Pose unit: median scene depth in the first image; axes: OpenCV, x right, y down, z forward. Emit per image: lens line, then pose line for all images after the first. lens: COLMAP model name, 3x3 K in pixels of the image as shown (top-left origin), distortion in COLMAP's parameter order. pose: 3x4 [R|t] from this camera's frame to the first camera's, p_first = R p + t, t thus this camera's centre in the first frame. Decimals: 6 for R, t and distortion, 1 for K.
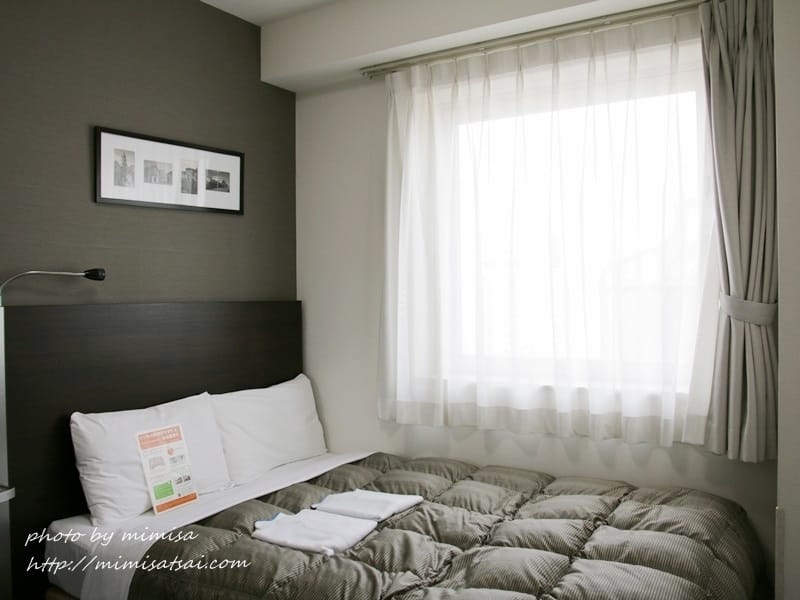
lens RADIAL K [[726.0, 0, 400.0], [0, 726.0, 300.0], [0, 0, 1]] dist [-0.076437, 0.009950]
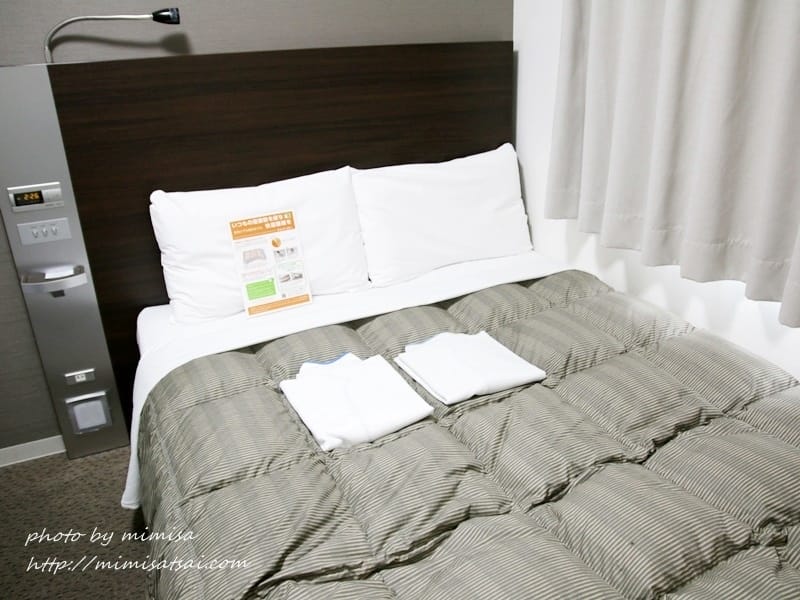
lens RADIAL K [[726.0, 0, 400.0], [0, 726.0, 300.0], [0, 0, 1]] dist [-0.076437, 0.009950]
pose [[0.847251, 0.188677, -0.496555, 0.223233], [0.012214, 0.927625, 0.373312, -0.034642], [0.531053, -0.322354, 0.783627, 0.412765]]
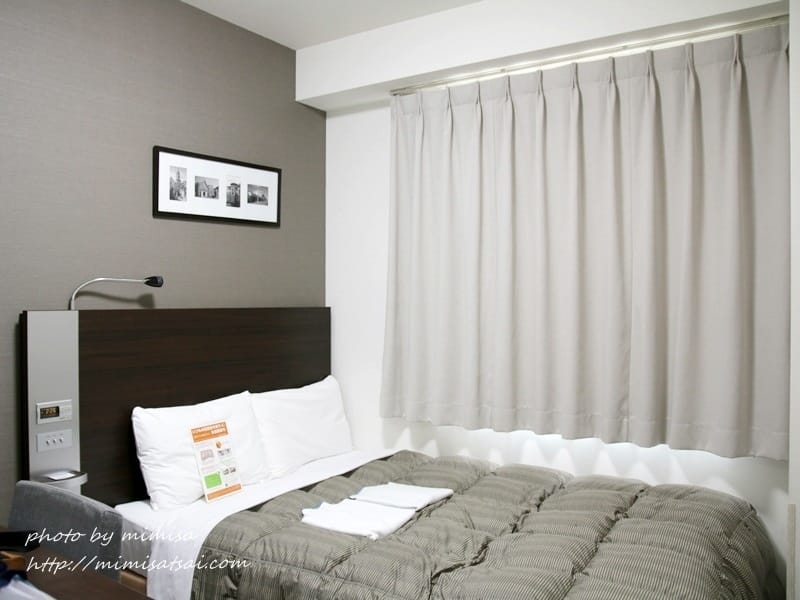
lens RADIAL K [[720.7, 0, 365.7], [0, 720.7, 300.6], [0, 0, 1]] dist [-0.080800, 0.008009]
pose [[0.999146, 0.009595, -0.040198, -0.056385], [-0.009902, 0.999923, -0.007461, -0.001242], [0.040123, 0.007853, 0.999164, -0.075402]]
